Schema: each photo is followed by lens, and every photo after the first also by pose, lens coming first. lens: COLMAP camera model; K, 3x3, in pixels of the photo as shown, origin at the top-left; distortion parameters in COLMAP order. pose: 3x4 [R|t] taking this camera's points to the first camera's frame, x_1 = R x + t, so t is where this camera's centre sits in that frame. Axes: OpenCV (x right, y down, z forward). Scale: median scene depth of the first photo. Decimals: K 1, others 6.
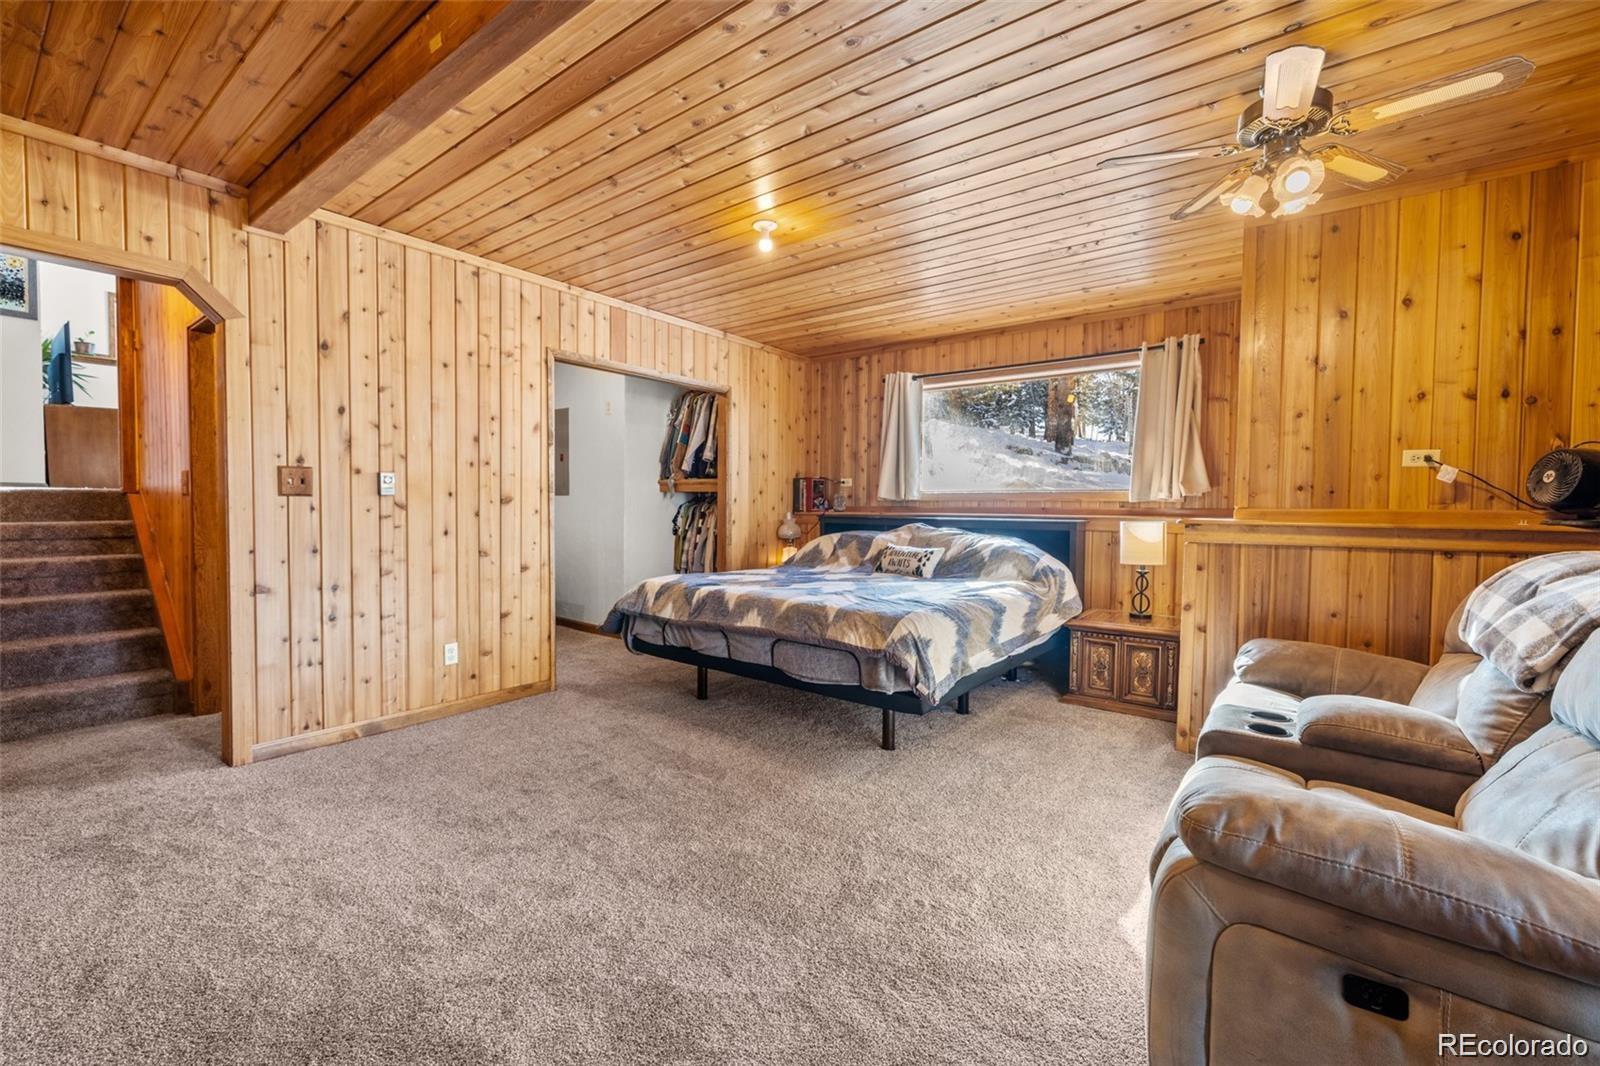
lens RADIAL K [[669.6, 0, 793.9], [0, 669.6, 531.1], [0, 0, 1]] dist [0.000240, -0.000146]
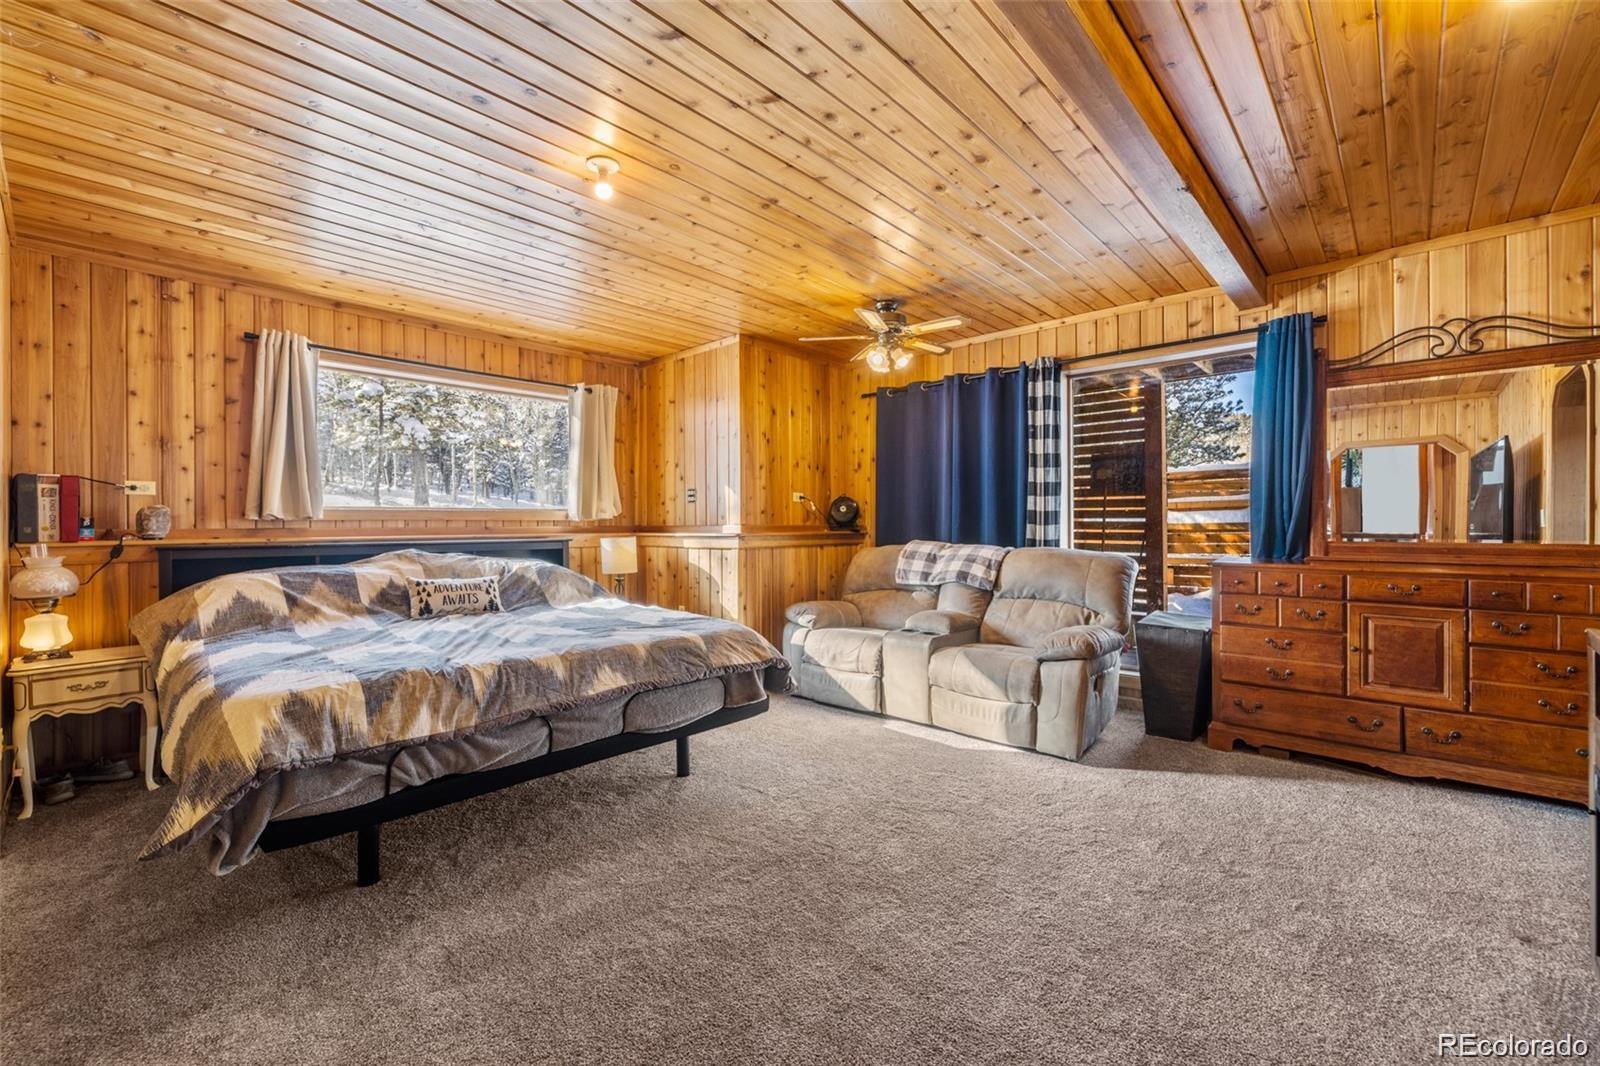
lens RADIAL K [[669.6, 0, 793.8], [0, 669.6, 526.7], [0, 0, 1]] dist [0.000240, -0.000146]
pose [[0.083598, -0.010653, 0.996443, -0.649216], [0.045464, 0.998942, 0.006865, -0.027551], [-0.995462, 0.044729, 0.083993, 0.596463]]
